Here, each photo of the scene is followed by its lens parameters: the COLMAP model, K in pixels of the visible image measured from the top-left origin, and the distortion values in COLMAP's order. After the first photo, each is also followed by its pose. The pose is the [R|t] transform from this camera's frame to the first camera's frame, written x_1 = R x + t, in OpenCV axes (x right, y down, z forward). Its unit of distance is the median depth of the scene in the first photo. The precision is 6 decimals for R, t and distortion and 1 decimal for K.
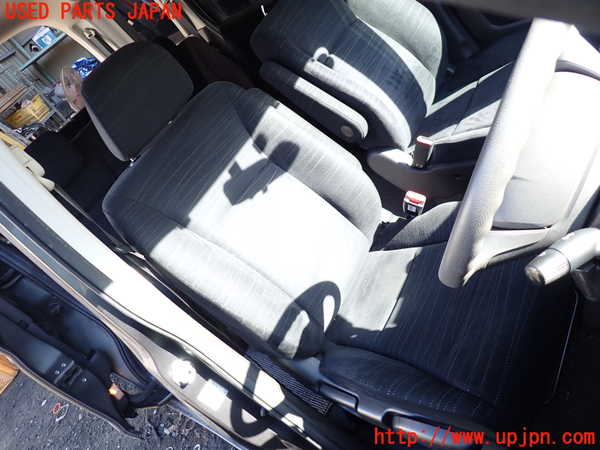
lens RADIAL K [[447.3, 0, 300.0], [0, 447.3, 225.0], [0, 0, 1]] dist [0.015205, -0.000136]
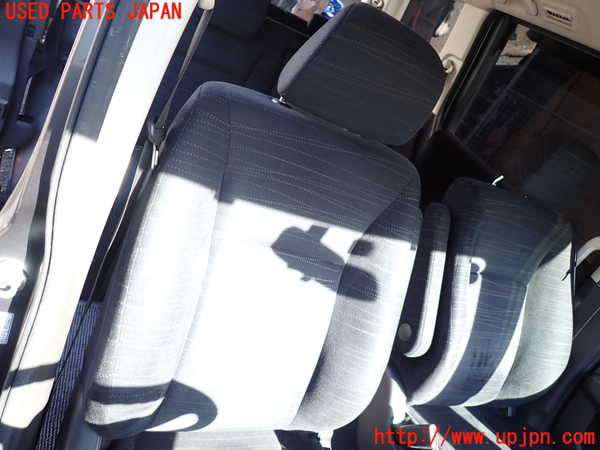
lens RADIAL K [[447.3, 0, 300.0], [0, 447.3, 225.0], [0, 0, 1]] dist [0.015205, -0.000136]
pose [[0.353981, 0.934668, -0.033062, -0.138019], [-0.931162, 0.348910, -0.105825, -0.023294], [-0.087376, 0.068246, 0.993835, 0.267825]]
